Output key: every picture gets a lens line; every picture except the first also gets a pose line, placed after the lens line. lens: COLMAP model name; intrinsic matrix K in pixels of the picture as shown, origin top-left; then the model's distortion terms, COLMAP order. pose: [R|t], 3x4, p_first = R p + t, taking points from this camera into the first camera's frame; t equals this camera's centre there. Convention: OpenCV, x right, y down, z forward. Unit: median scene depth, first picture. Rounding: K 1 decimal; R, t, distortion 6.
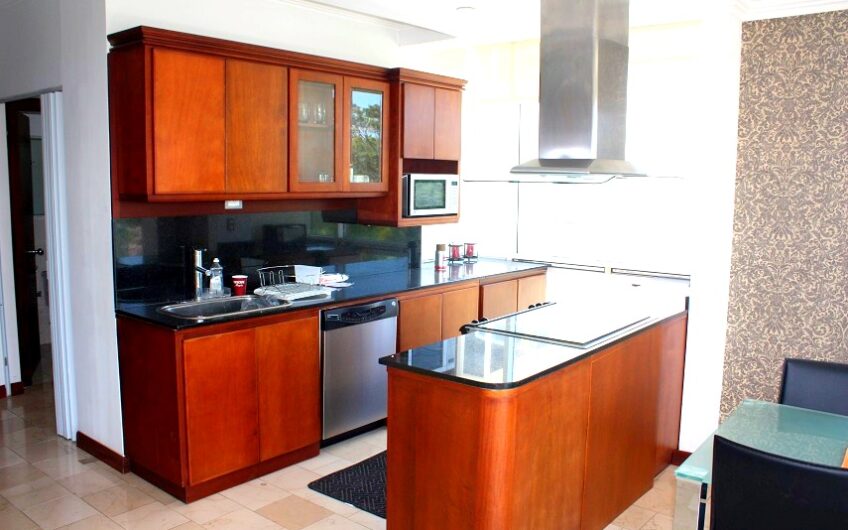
lens RADIAL K [[707.0, 0, 428.7], [0, 707.0, 262.4], [0, 0, 1]] dist [-0.165599, 0.139565]
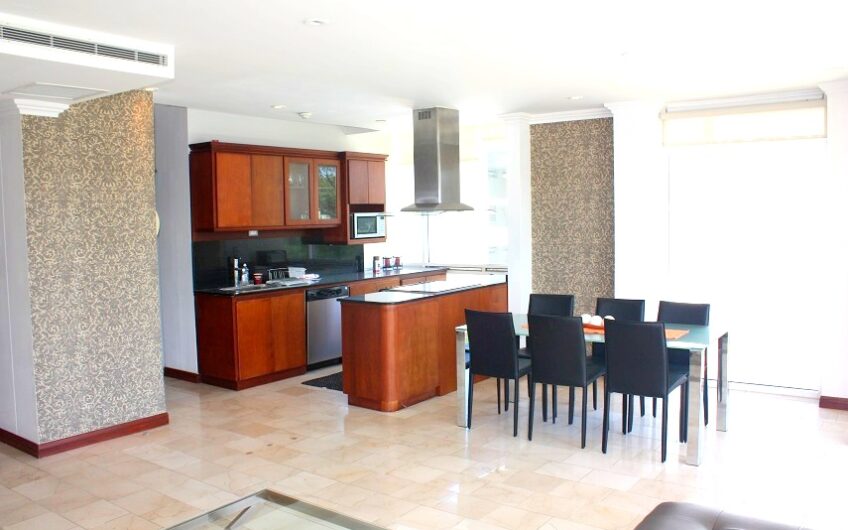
lens RADIAL K [[707.0, 0, 431.6], [0, 707.0, 263.8], [0, 0, 1]] dist [-0.165599, 0.139565]
pose [[0.997789, -0.033880, 0.057171, 0.072123], [0.036661, 0.998159, -0.048317, 0.104114], [-0.055429, 0.050306, 0.997195, -0.850270]]
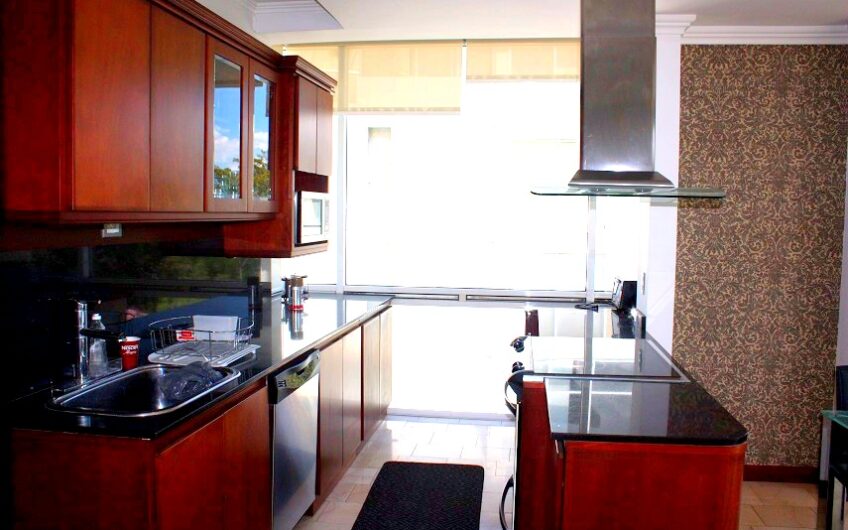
lens RADIAL K [[707.0, 0, 436.2], [0, 707.0, 260.0], [0, 0, 1]] dist [-0.165599, 0.139565]
pose [[0.851573, -0.034901, 0.523072, -0.389637], [0.058792, 0.997845, -0.029136, -0.019681], [-0.520928, 0.055564, 0.851790, 0.314789]]
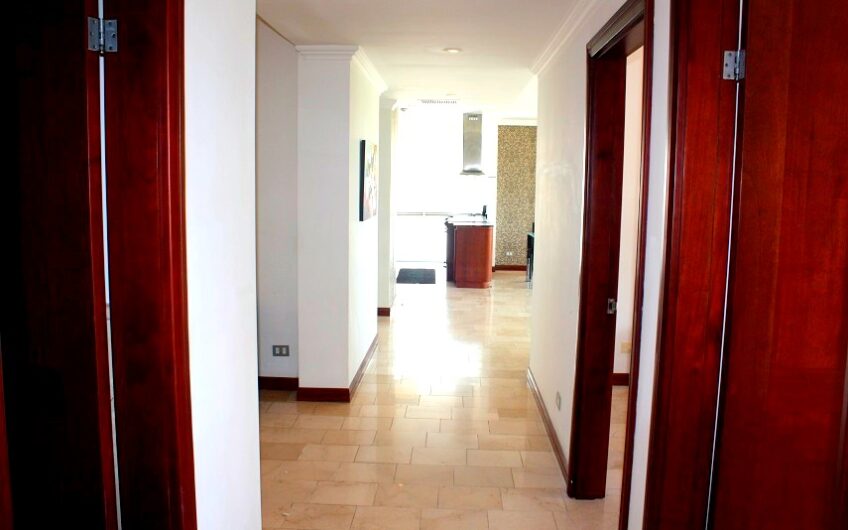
lens RADIAL K [[707.0, 0, 424.2], [0, 707.0, 265.5], [0, 0, 1]] dist [-0.165599, 0.139565]
pose [[0.798889, -0.072455, 0.597098, -1.736623], [0.065468, 0.997295, 0.033424, 0.154695], [-0.597905, 0.012389, 0.801472, -1.340039]]
